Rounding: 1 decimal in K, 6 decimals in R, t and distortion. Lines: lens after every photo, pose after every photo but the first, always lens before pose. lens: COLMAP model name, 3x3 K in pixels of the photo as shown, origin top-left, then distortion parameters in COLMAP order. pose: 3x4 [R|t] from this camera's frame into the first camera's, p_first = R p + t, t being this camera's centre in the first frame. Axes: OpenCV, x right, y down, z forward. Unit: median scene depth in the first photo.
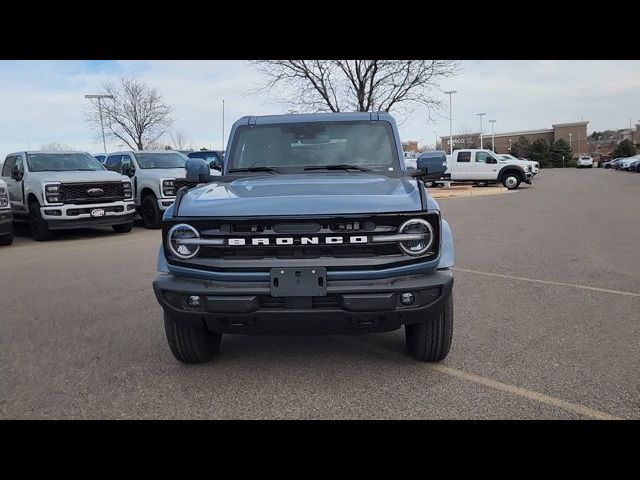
lens RADIAL K [[503.0, 0, 322.1], [0, 503.0, 238.2], [0, 0, 1]] dist [0.012298, 0.003377]
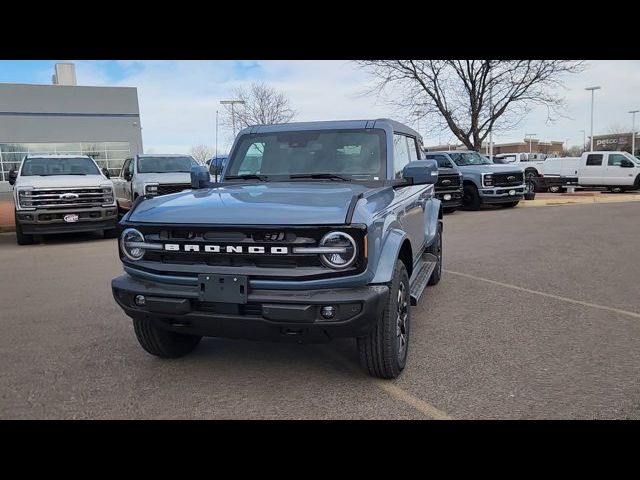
lens RADIAL K [[504.1, 0, 320.8], [0, 504.1, 239.9], [0, 0, 1]] dist [0.009262, -0.000870]
pose [[0.974585, 0.039257, -0.220551, 0.364437], [-0.039495, 0.999214, 0.003331, -0.024113], [0.220508, 0.005465, 0.975370, 0.030202]]
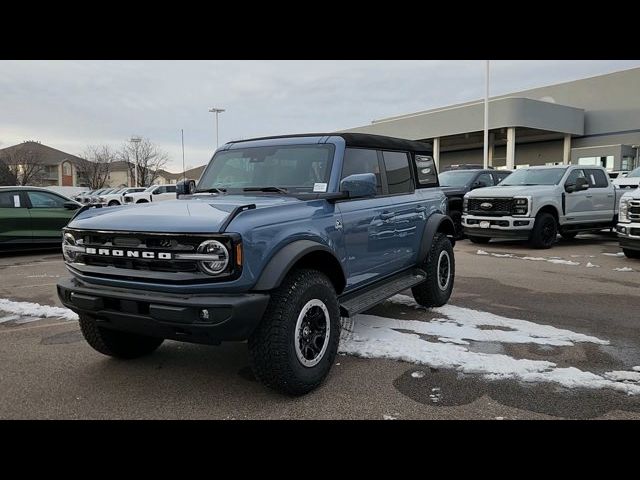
lens RADIAL K [[548.7, 0, 320.9], [0, 548.7, 243.4], [0, 0, 1]] dist [0.013588, 0.006190]
pose [[0.895110, 0.057539, -0.442117, 0.884240], [-0.071635, 0.997315, -0.015238, -0.029622], [0.440052, 0.045310, 0.896828, 0.063767]]
